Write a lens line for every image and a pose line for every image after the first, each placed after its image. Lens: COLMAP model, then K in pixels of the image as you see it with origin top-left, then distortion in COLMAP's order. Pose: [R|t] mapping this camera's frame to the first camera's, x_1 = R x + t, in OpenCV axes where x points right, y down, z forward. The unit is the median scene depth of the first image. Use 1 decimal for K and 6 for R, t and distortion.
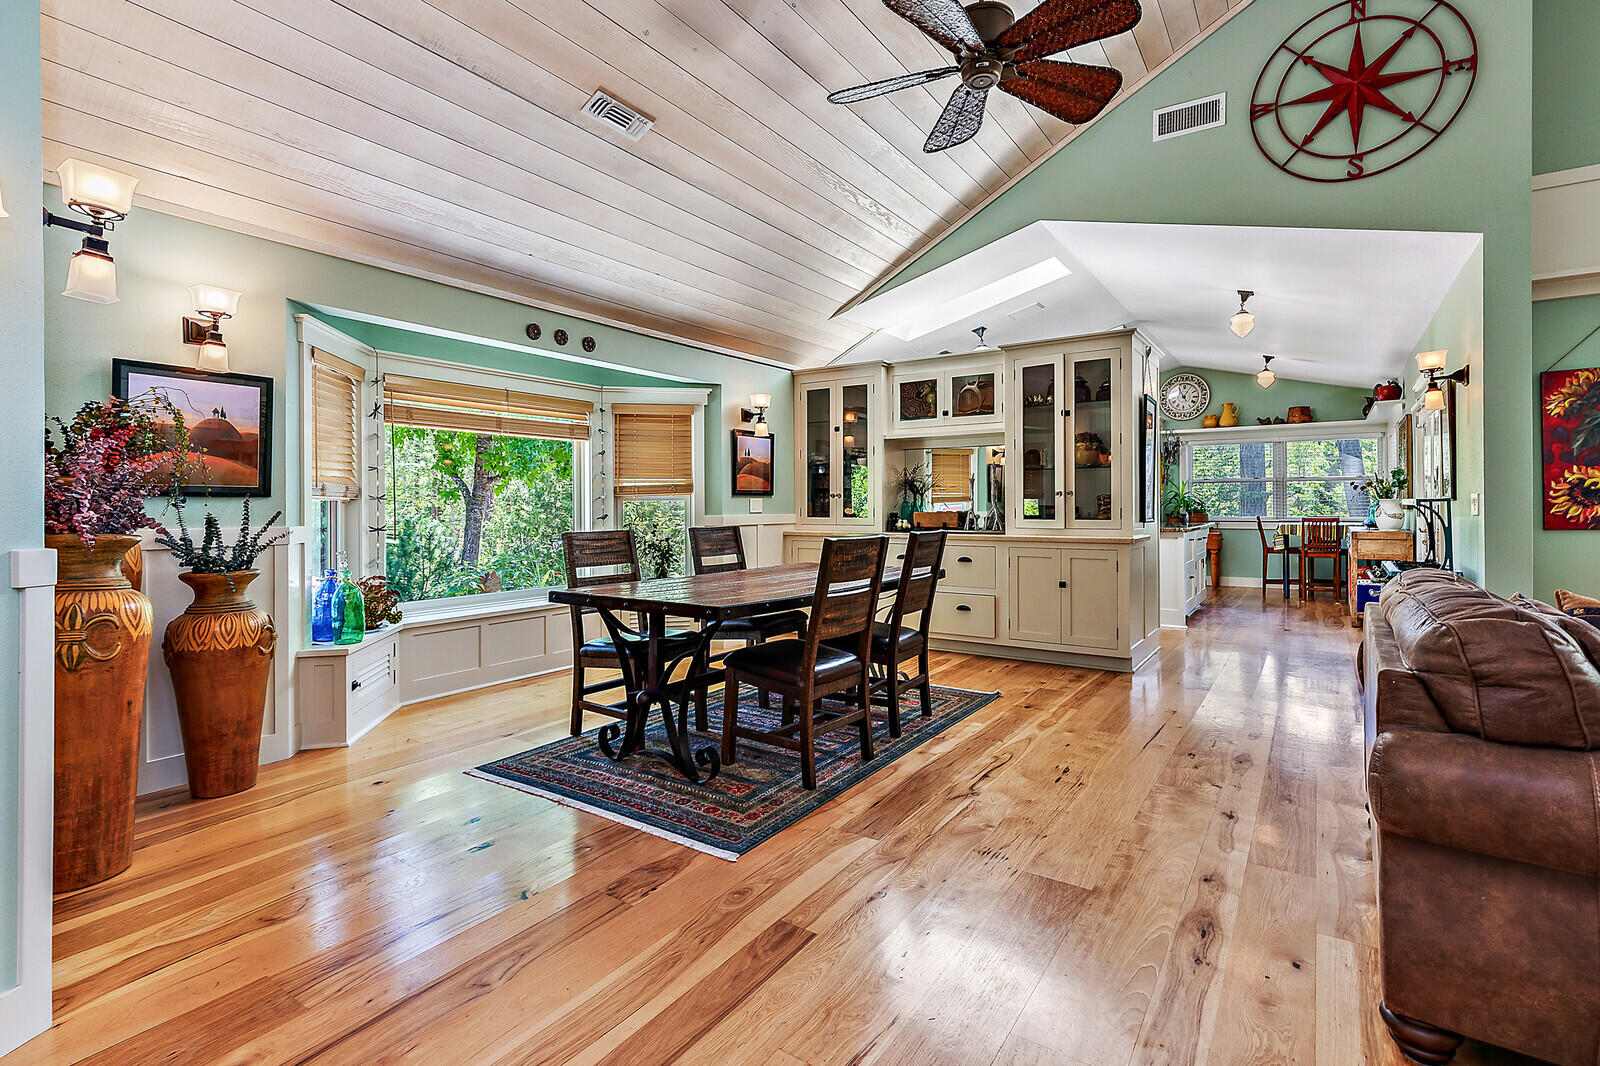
lens RADIAL K [[761.0, 0, 801.1], [0, 761.0, 500.9], [0, 0, 1]] dist [0.014382, -0.000040]
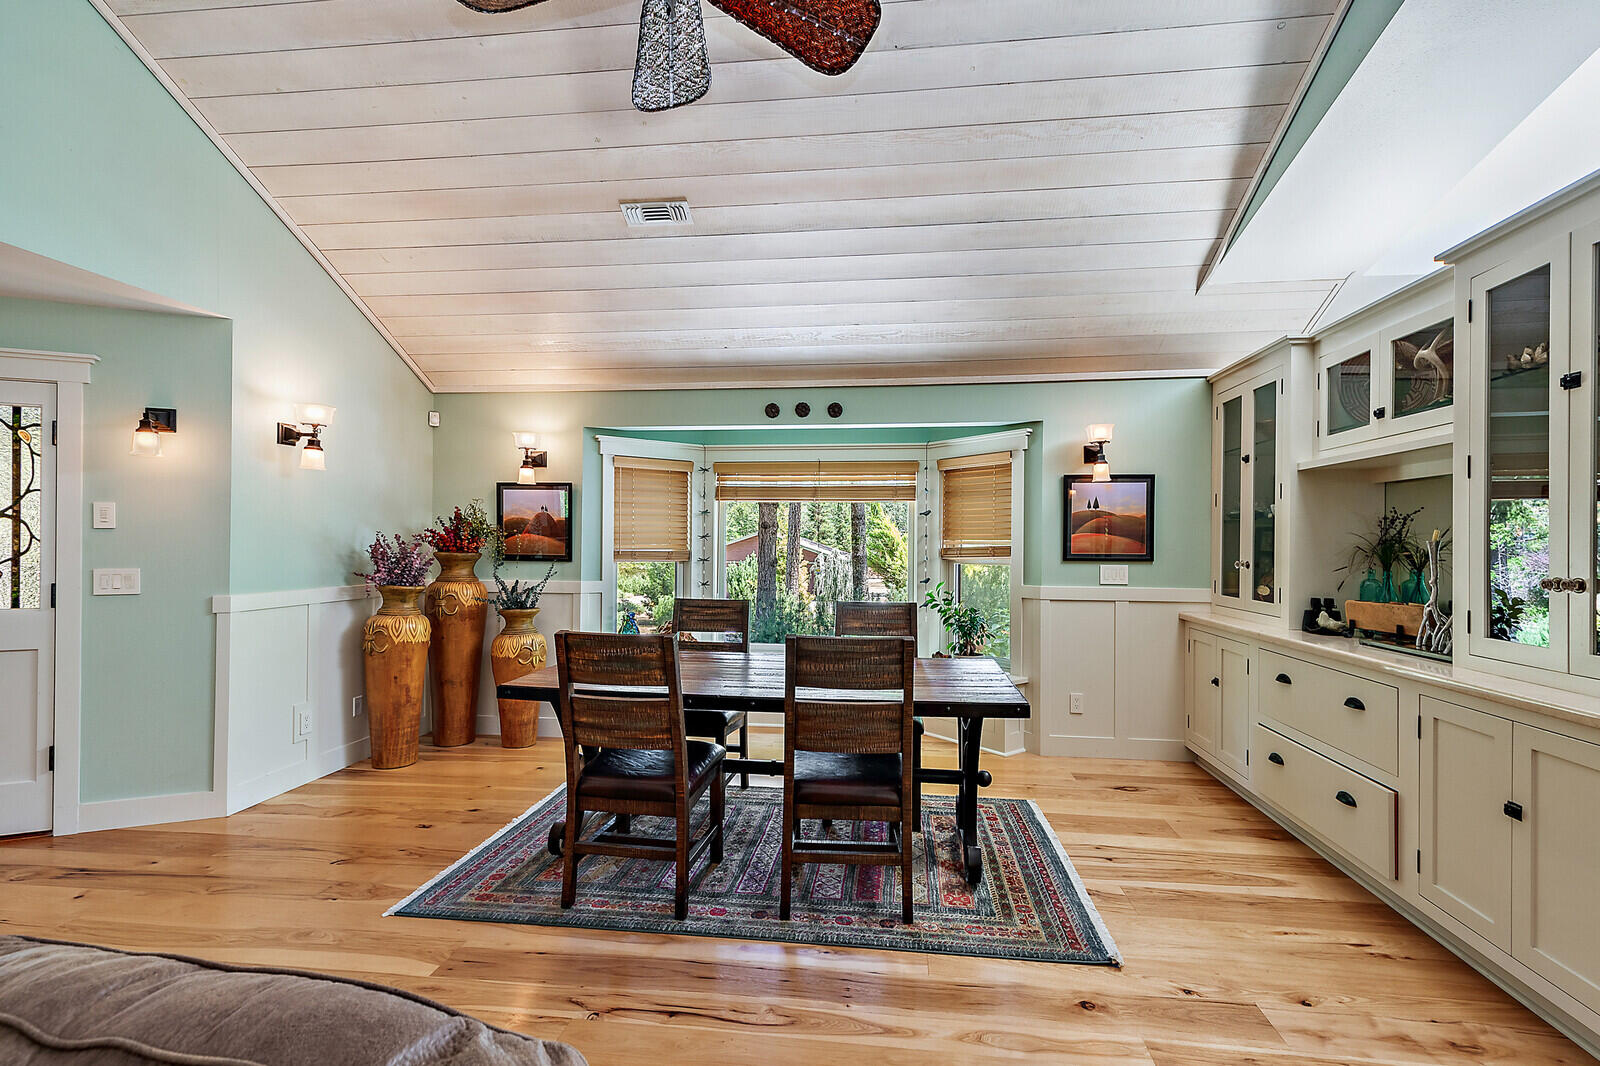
lens RADIAL K [[738.0, 0, 800.0], [0, 738.0, 533.0], [0, 0, 1]] dist [0.013319, -0.000373]
pose [[0.452573, -0.006126, -0.891706, 0.489764], [-0.002581, 0.999963, -0.008179, -0.030781], [0.891724, 0.006003, 0.452541, 0.449809]]
